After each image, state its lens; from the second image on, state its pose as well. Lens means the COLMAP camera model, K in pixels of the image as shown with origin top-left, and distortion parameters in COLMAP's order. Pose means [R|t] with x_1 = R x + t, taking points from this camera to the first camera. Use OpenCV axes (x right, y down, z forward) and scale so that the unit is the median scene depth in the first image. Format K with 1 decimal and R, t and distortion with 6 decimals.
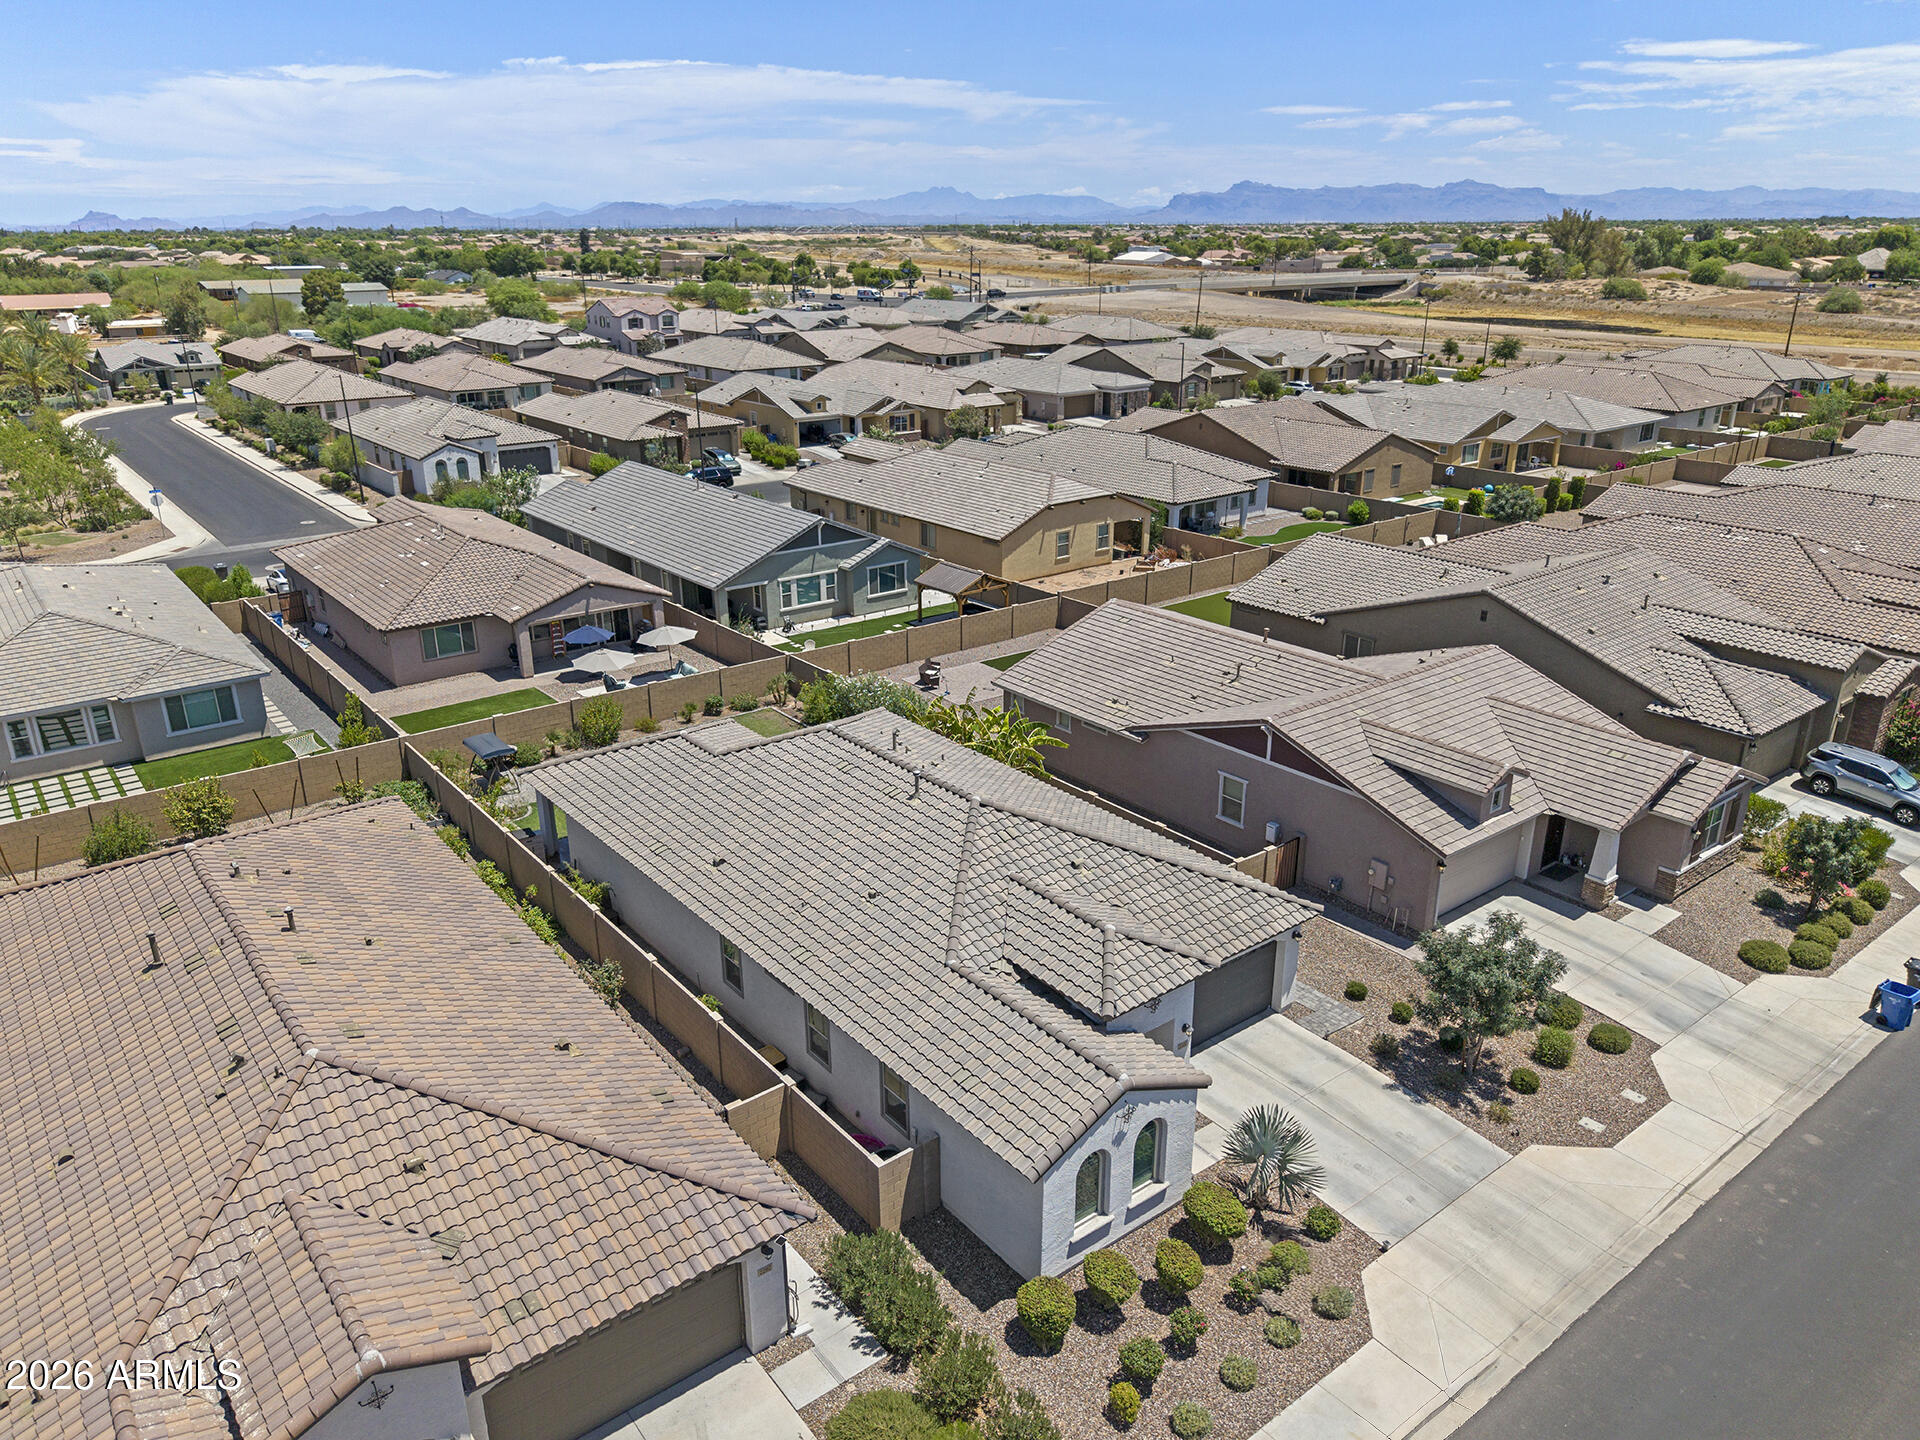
lens RADIAL K [[1325.4, 0, 968.2], [0, 1325.4, 719.9], [0, 0, 1]] dist [0.012656, -0.002222]
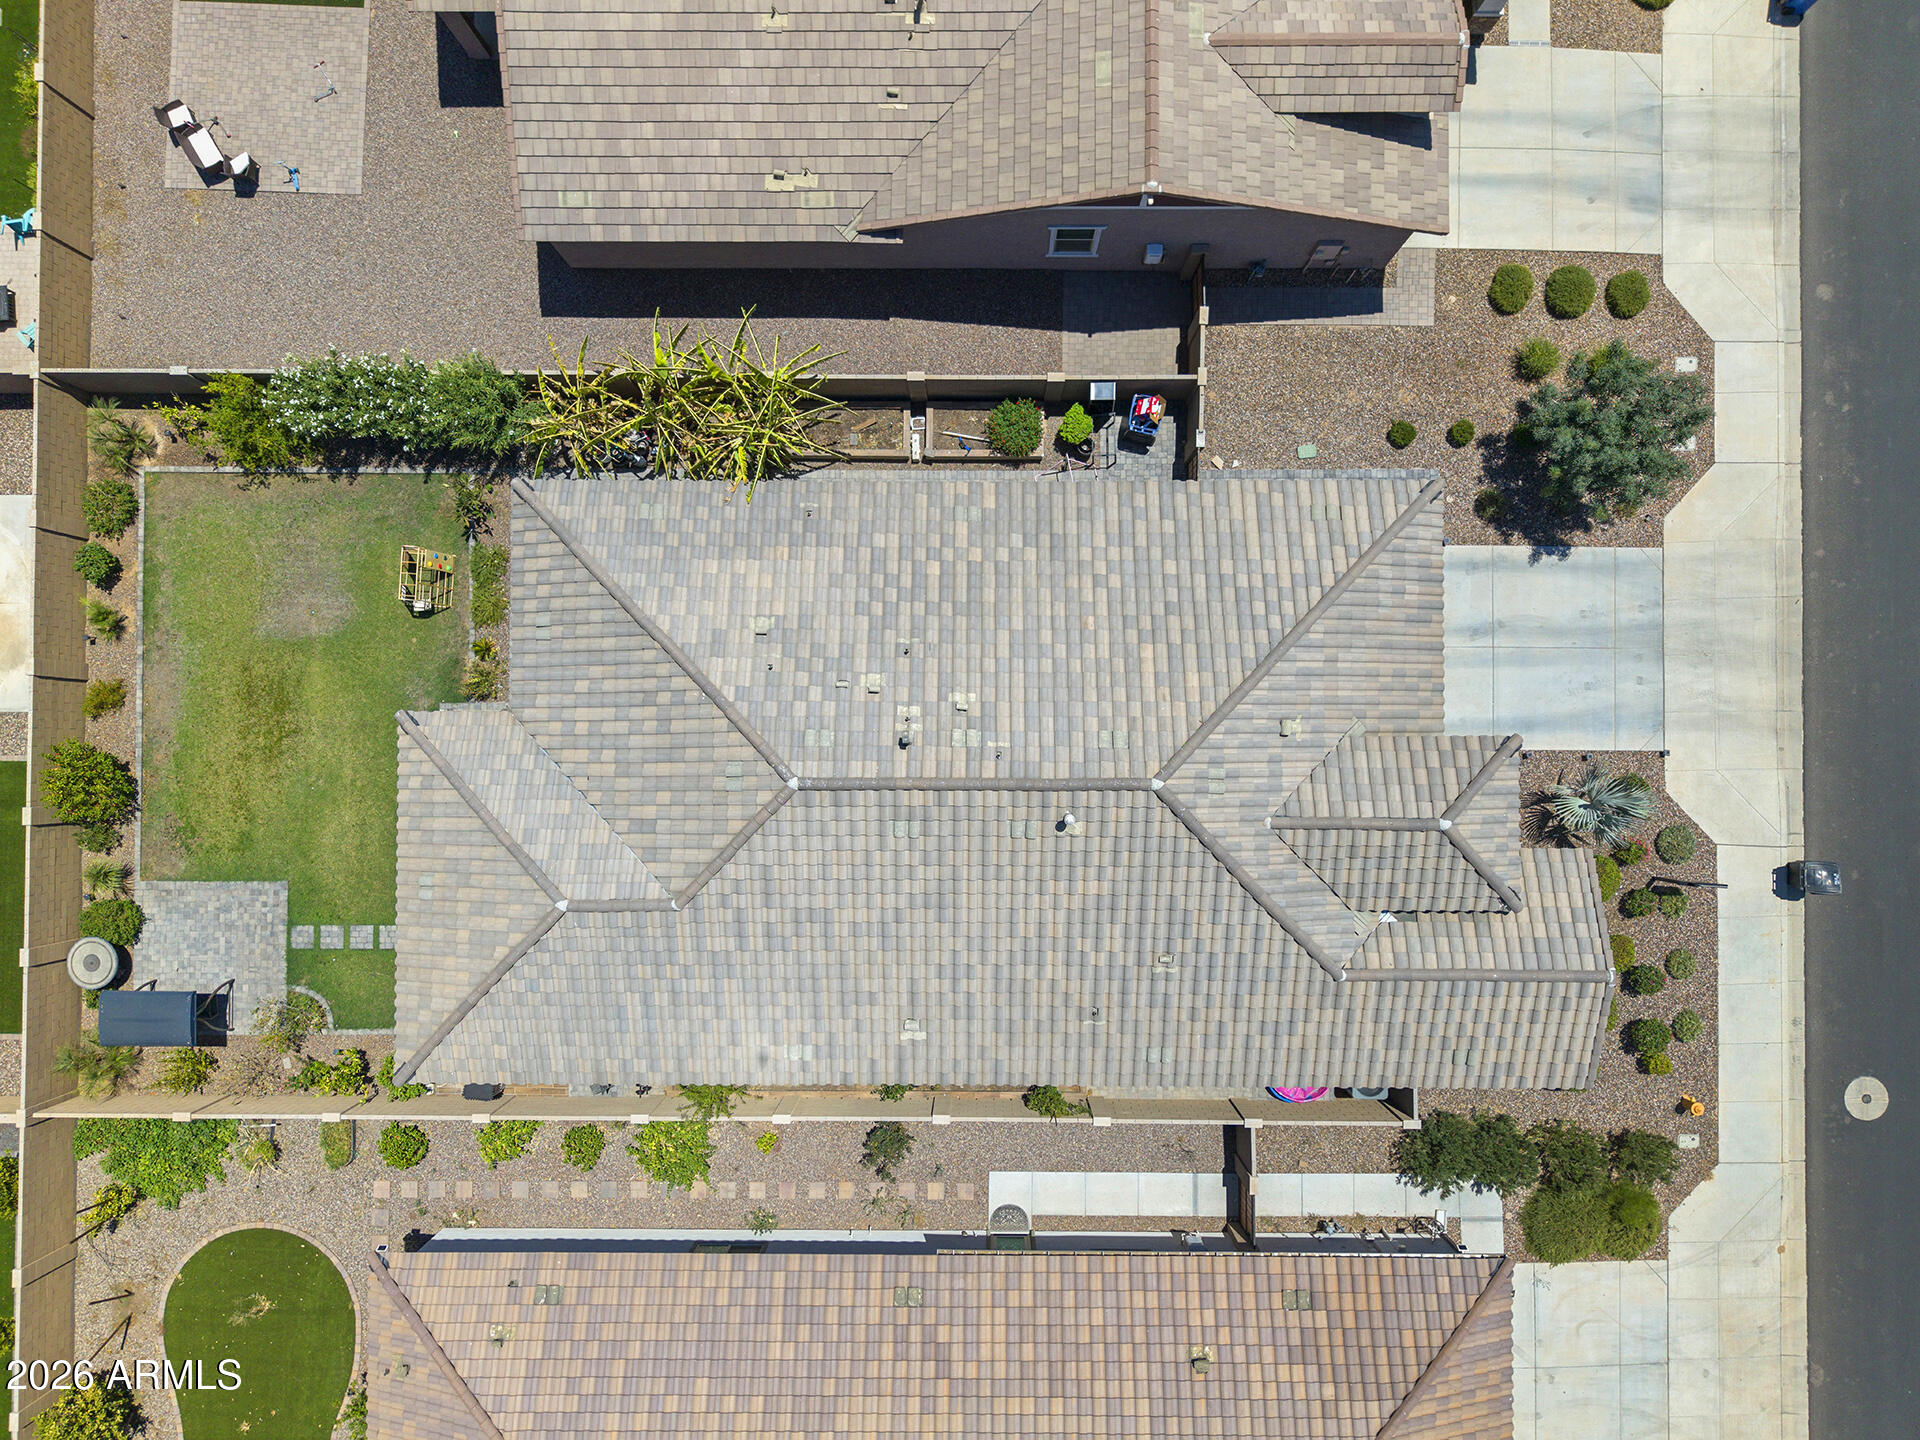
lens RADIAL K [[1325.4, 0, 953.1], [0, 1325.4, 726.7], [0, 0, 1]] dist [0.012656, -0.002222]
pose [[0.622742, -0.782128, 0.021641, -0.061766], [0.274761, 0.244498, 0.929907, -0.720473], [-0.732597, -0.573146, 0.367157, 0.905635]]
